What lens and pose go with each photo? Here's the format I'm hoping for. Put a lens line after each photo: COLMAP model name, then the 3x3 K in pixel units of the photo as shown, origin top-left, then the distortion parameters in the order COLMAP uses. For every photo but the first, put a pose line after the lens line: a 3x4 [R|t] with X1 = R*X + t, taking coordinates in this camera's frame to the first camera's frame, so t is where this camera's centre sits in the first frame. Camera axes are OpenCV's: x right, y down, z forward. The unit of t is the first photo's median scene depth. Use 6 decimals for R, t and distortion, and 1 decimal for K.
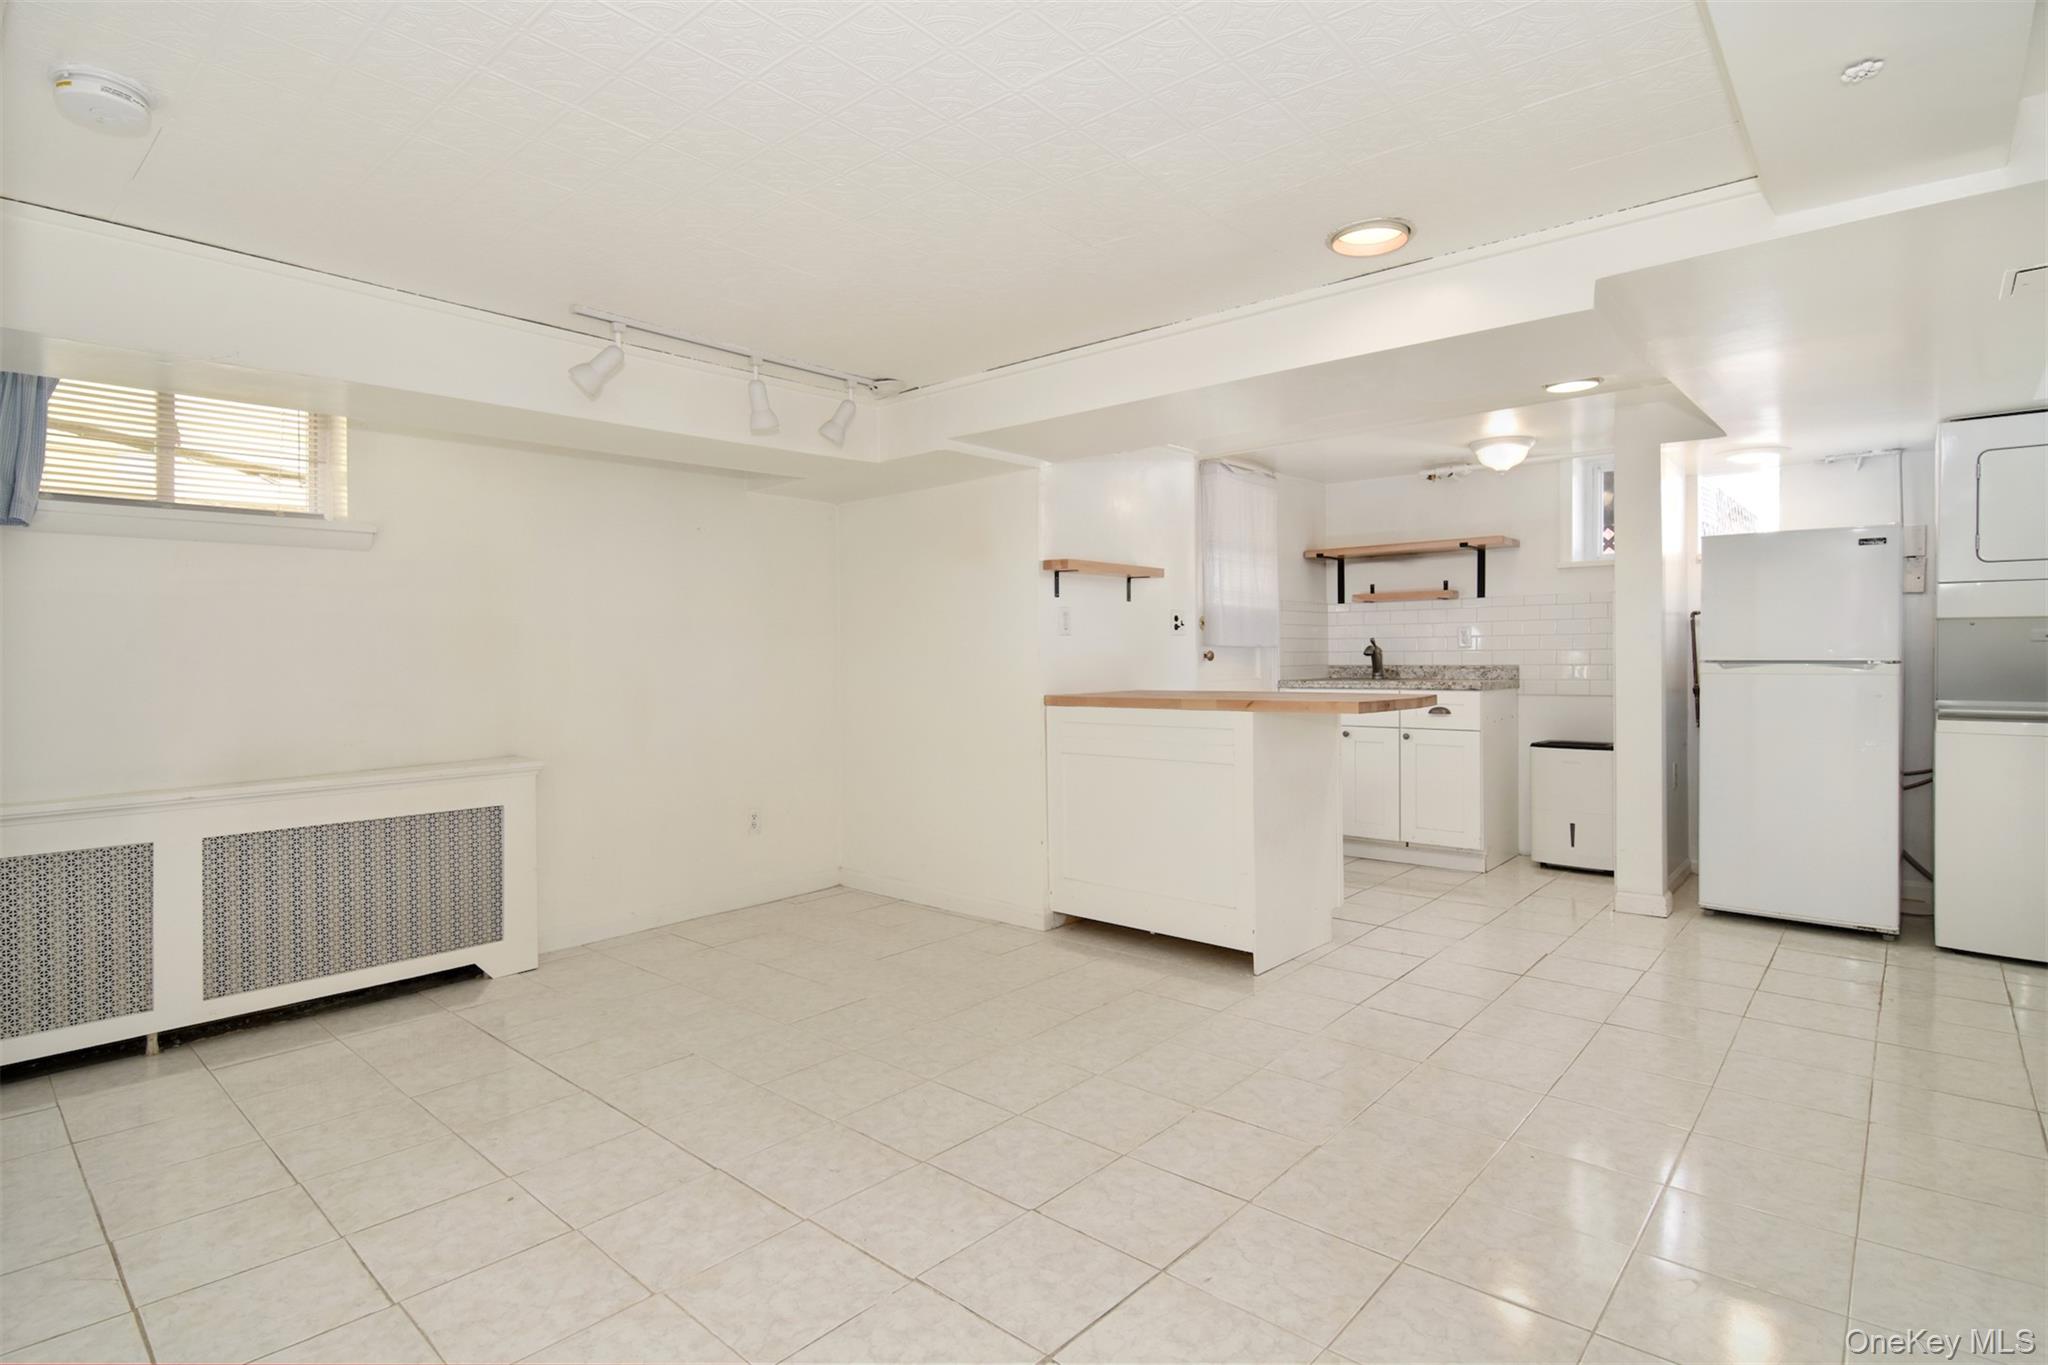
lens RADIAL K [[1012.5, 0, 1013.5], [0, 1012.5, 675.3], [0, 0, 1]] dist [-0.017919, -0.001276]
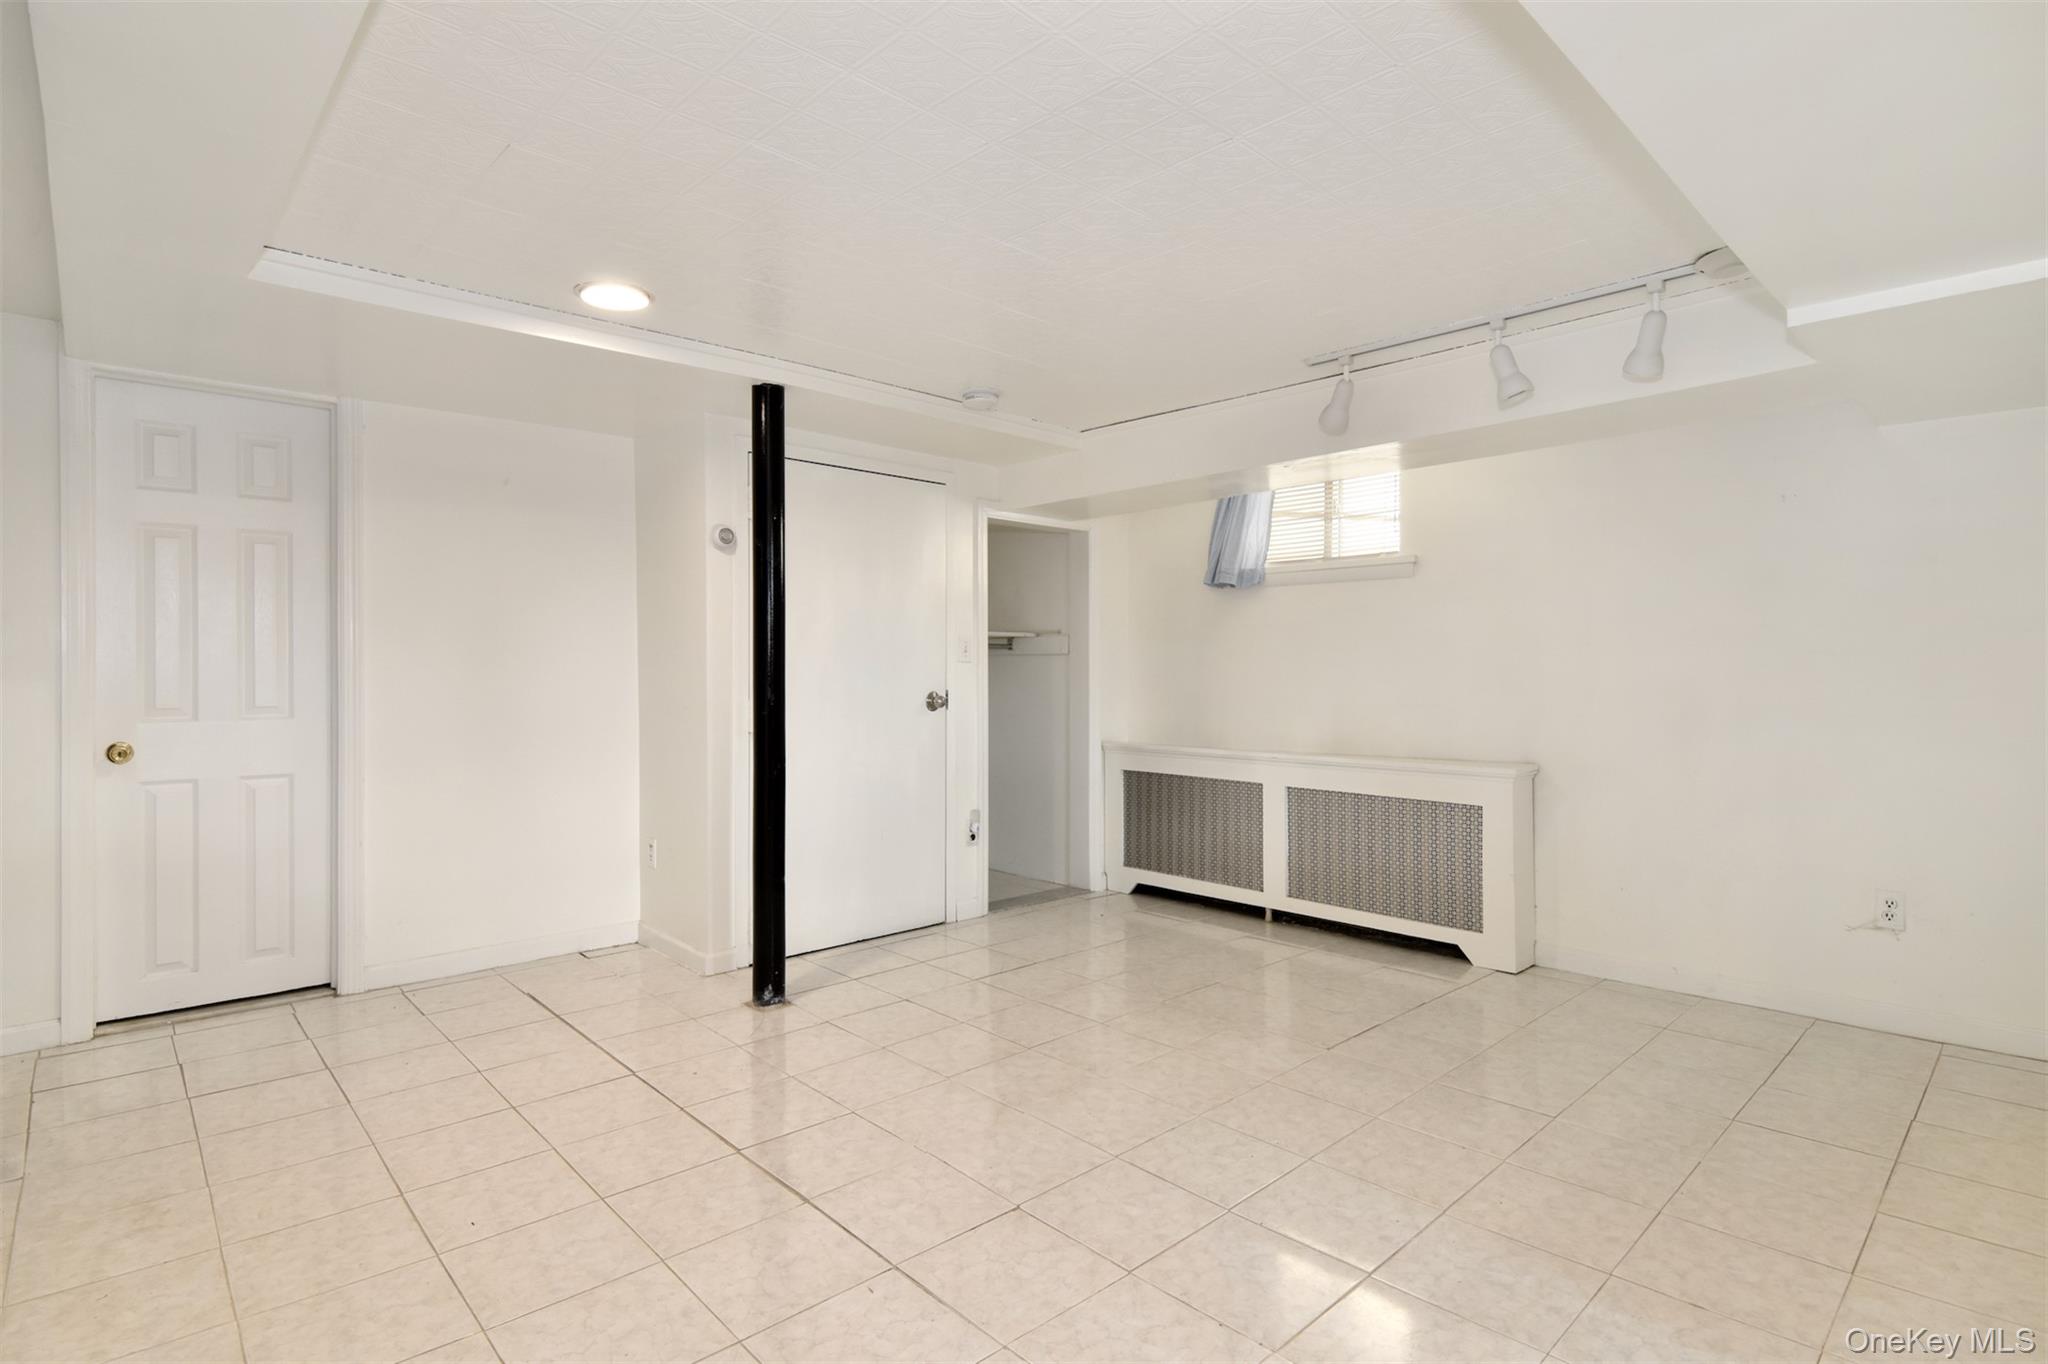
lens RADIAL K [[1038.0, 0, 1056.0], [0, 1038.0, 690.2], [0, 0, 1]] dist [-0.025858, -0.000327]
pose [[-0.068669, 0.030875, -0.997162, 0.377030], [-0.022978, 0.999207, 0.032520, -0.010360], [0.997375, 0.025146, -0.067905, 0.395851]]
